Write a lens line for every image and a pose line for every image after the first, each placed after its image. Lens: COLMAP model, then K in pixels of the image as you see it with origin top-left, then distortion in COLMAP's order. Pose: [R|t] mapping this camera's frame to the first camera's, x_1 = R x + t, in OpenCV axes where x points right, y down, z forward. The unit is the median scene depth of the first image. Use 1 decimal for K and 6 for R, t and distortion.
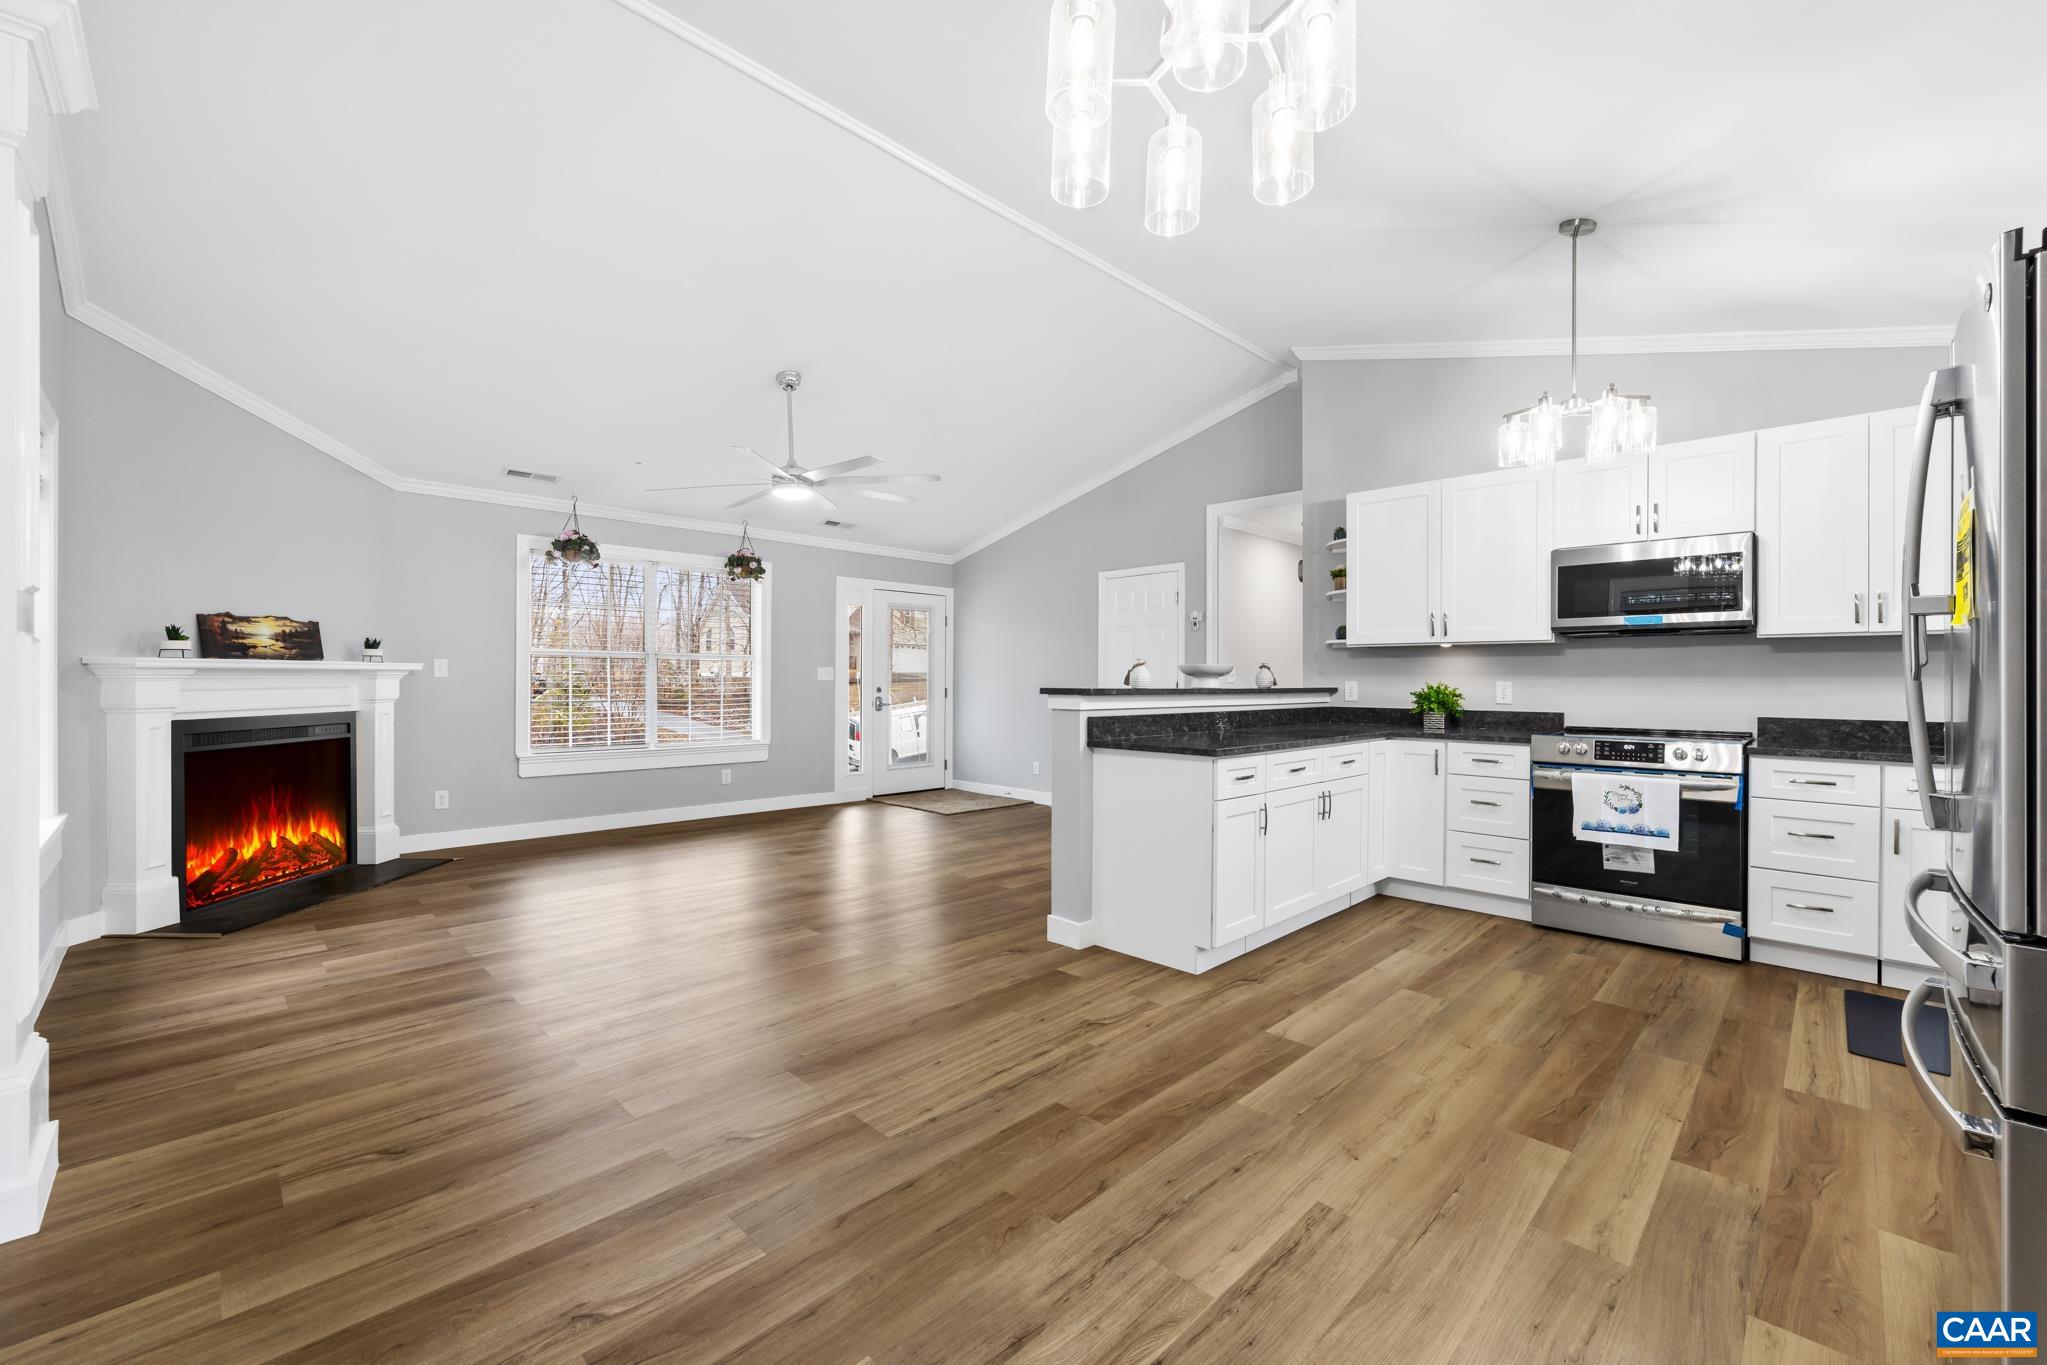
lens RADIAL K [[819.7, 0, 1022.2], [0, 819.7, 677.2], [0, 0, 1]] dist [-0.003894, -0.000673]
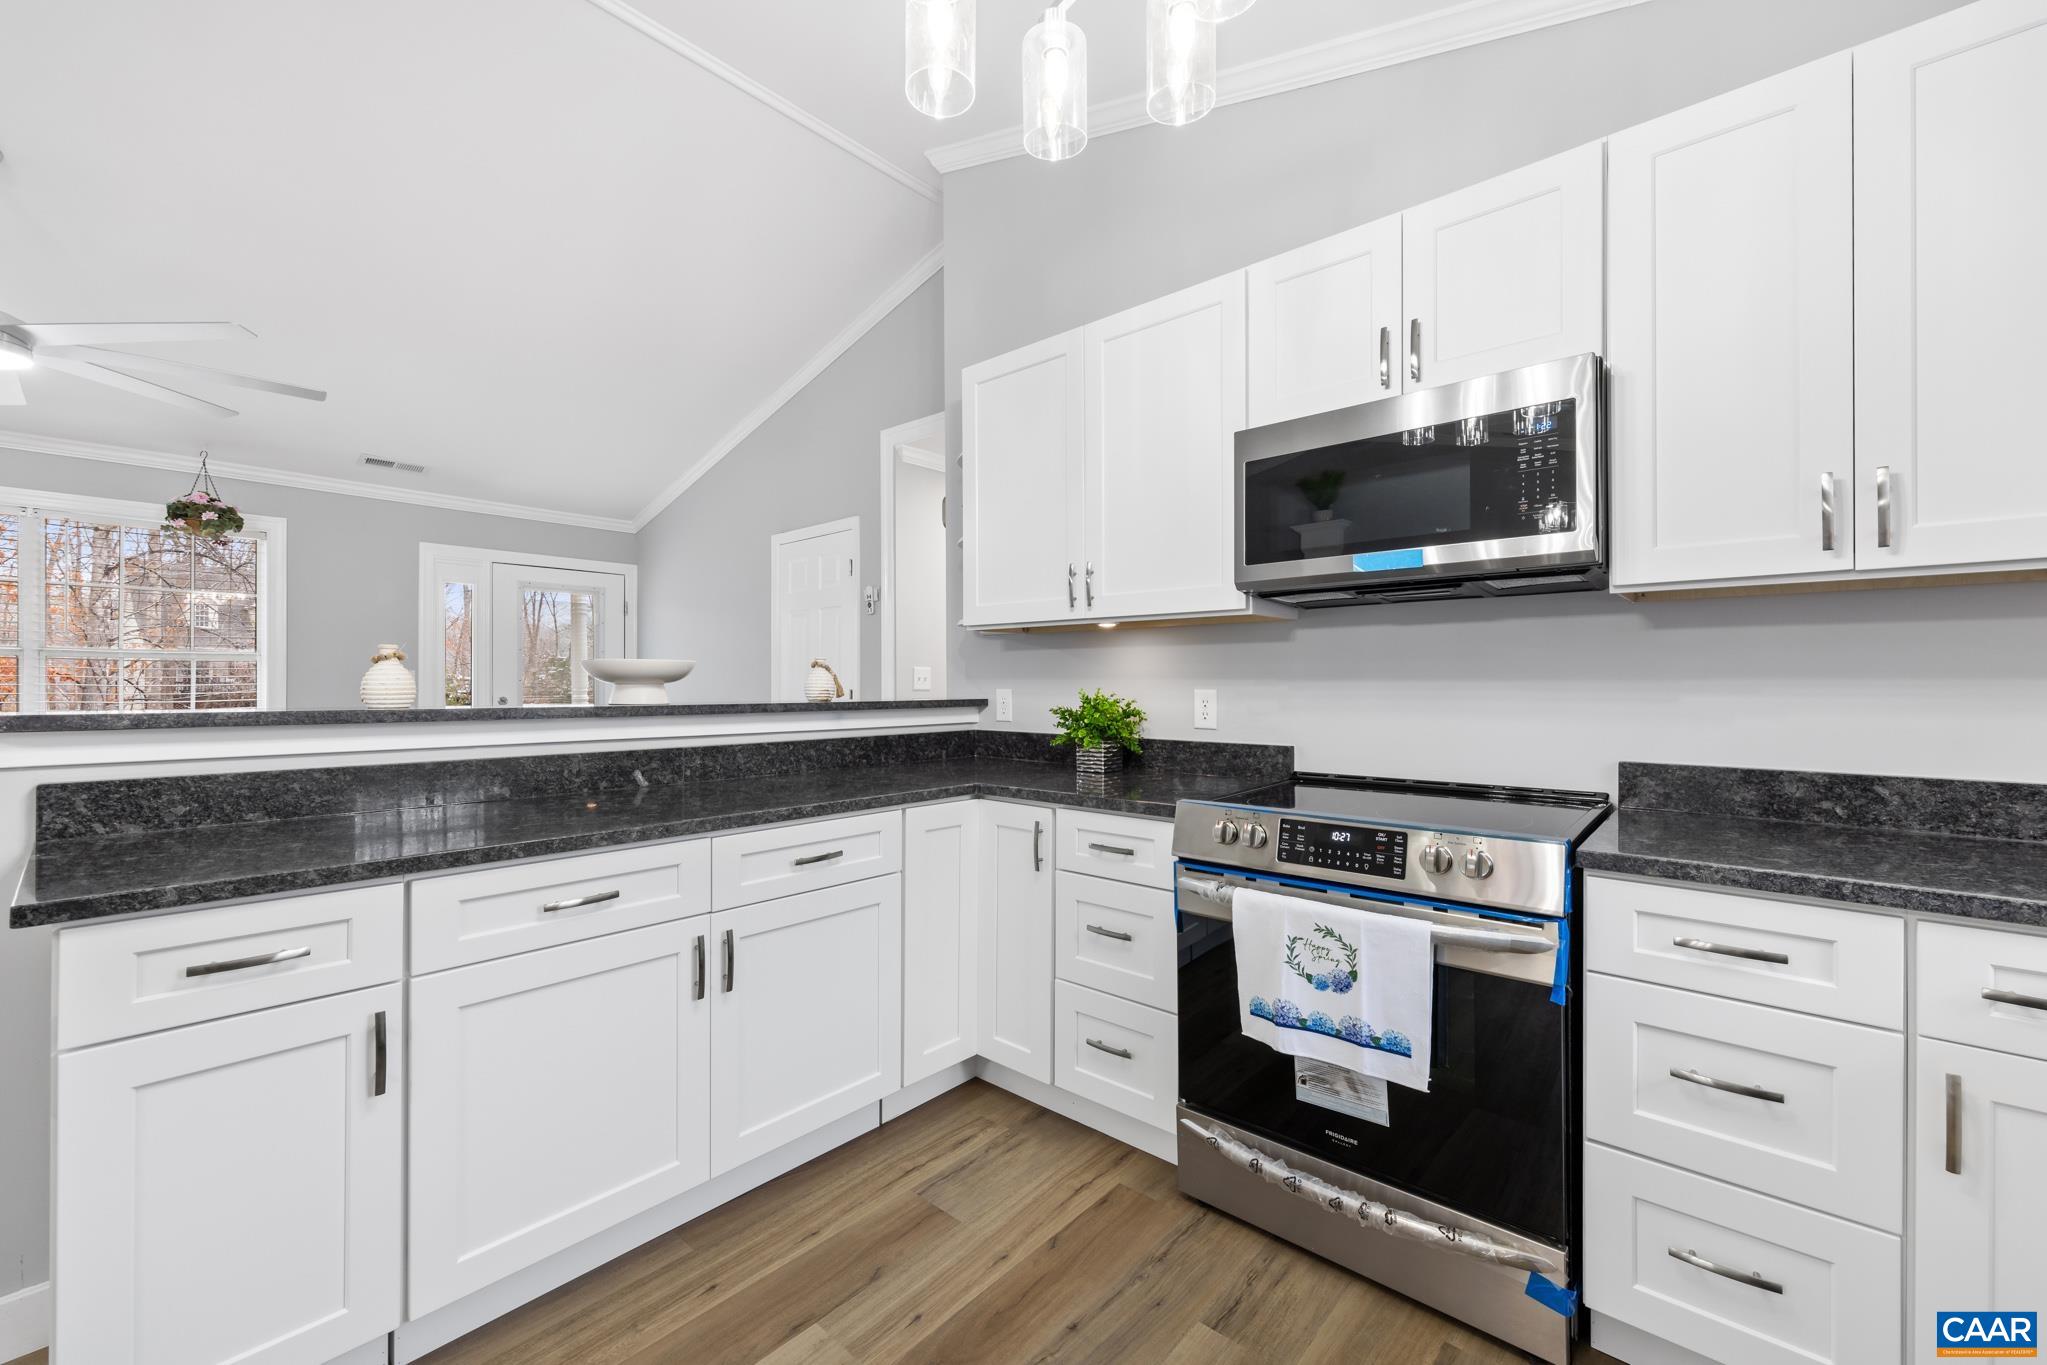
lens RADIAL K [[819.7, 0, 1023.2], [0, 819.7, 680.9], [0, 0, 1]] dist [-0.003894, -0.000673]
pose [[0.997867, -0.004192, 0.065150, 0.504086], [0.004284, 0.999990, -0.001277, -0.000187], [-0.065144, 0.001553, 0.997875, 0.525836]]
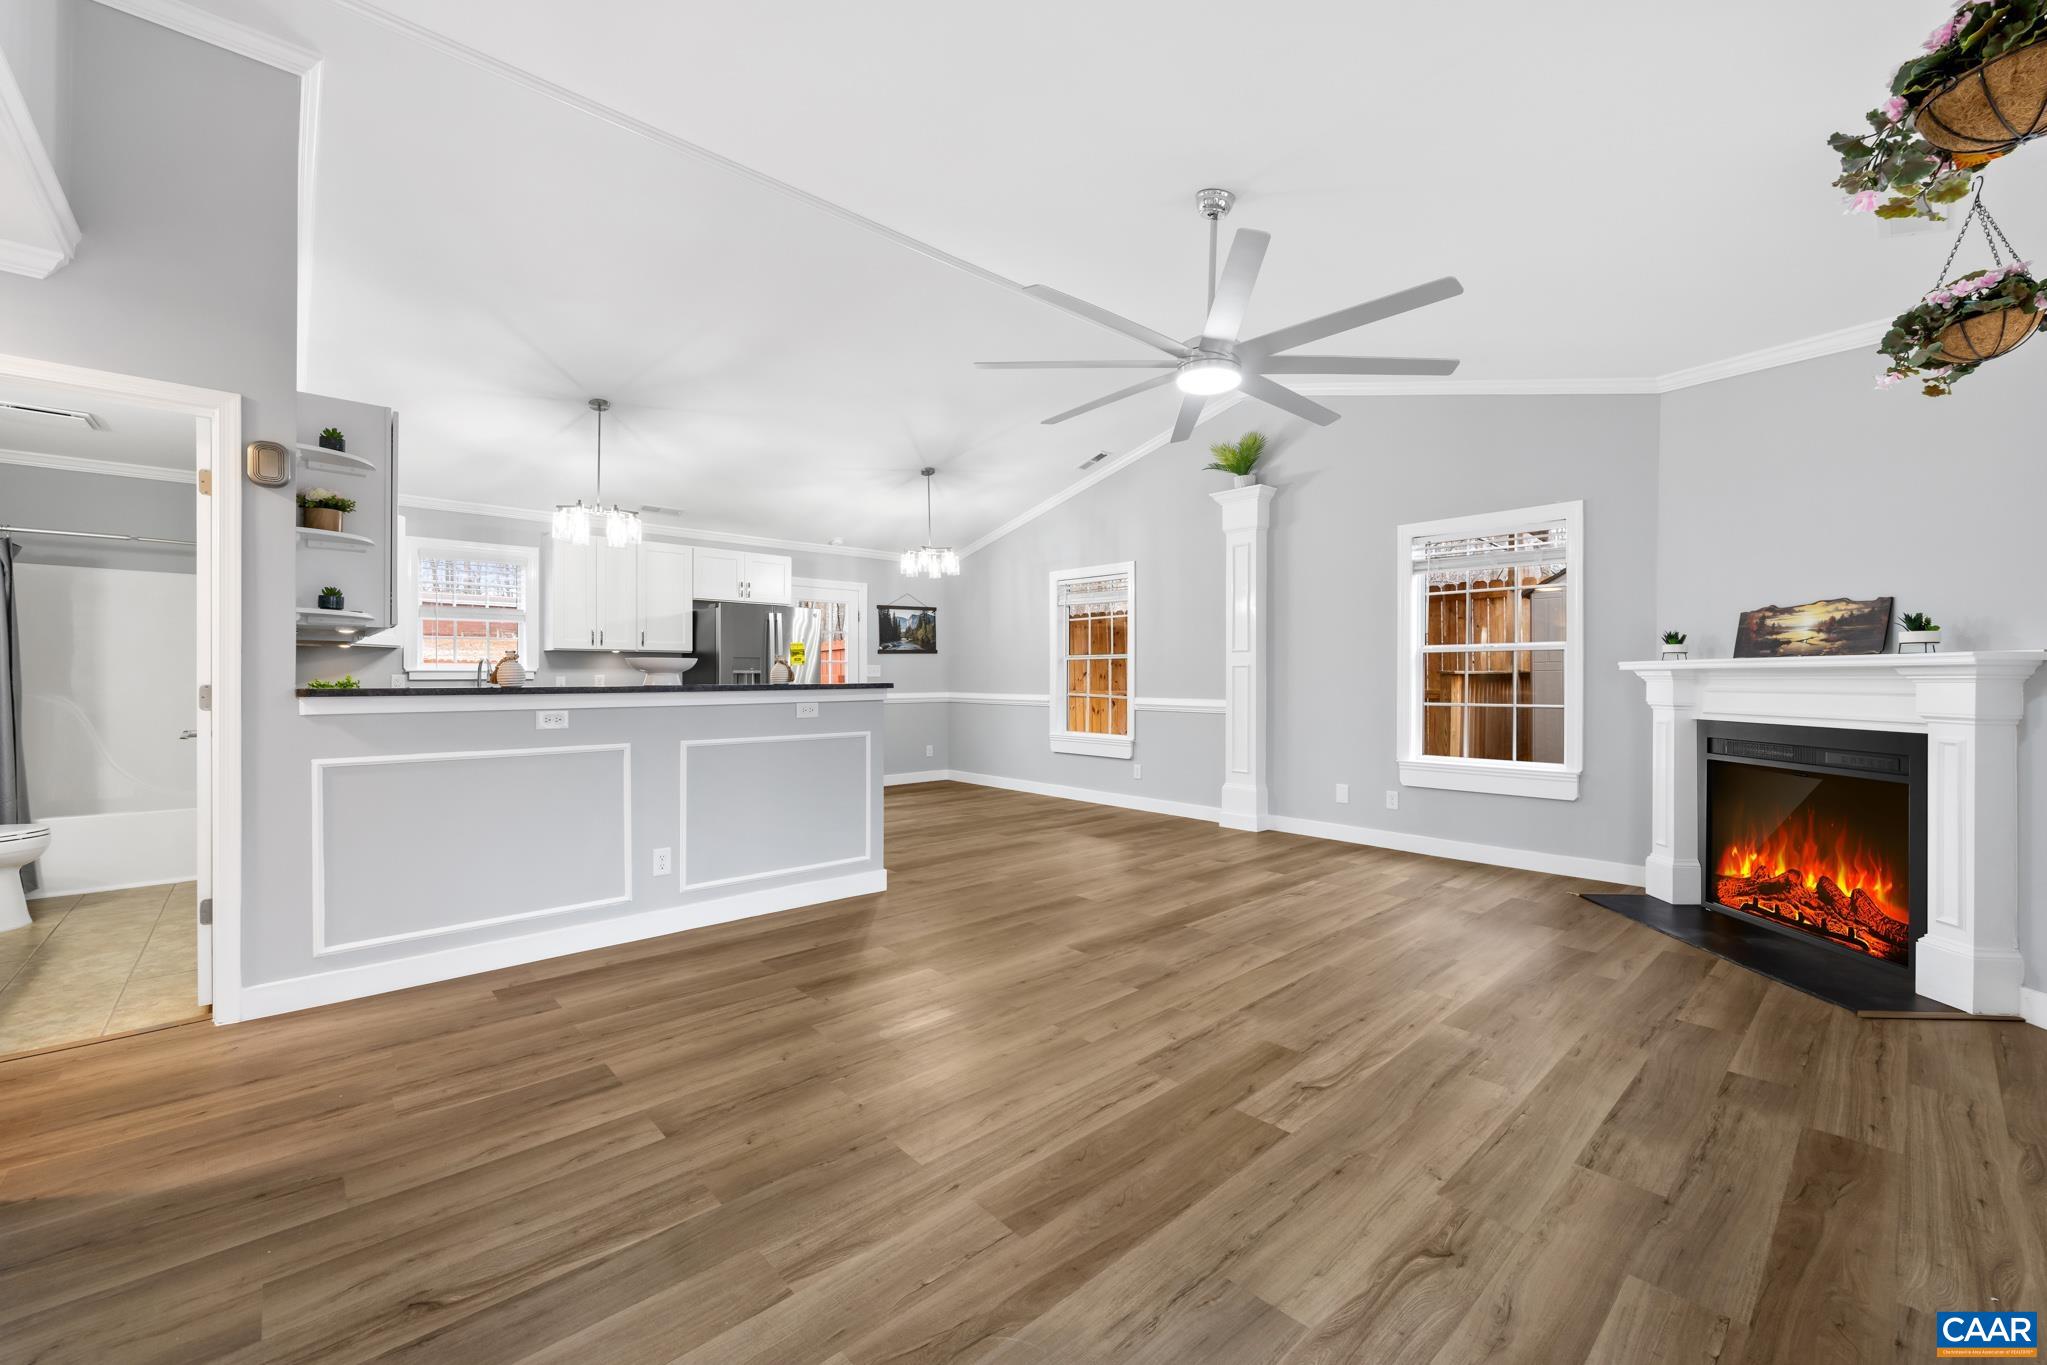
lens RADIAL K [[819.7, 0, 1020.3], [0, 819.7, 673.7], [0, 0, 1]] dist [-0.003894, -0.000673]
pose [[-0.998492, -0.004625, 0.054709, -0.219044], [-0.004779, 0.999985, -0.002679, 0.001826], [-0.054696, -0.002936, -0.998499, 2.141425]]
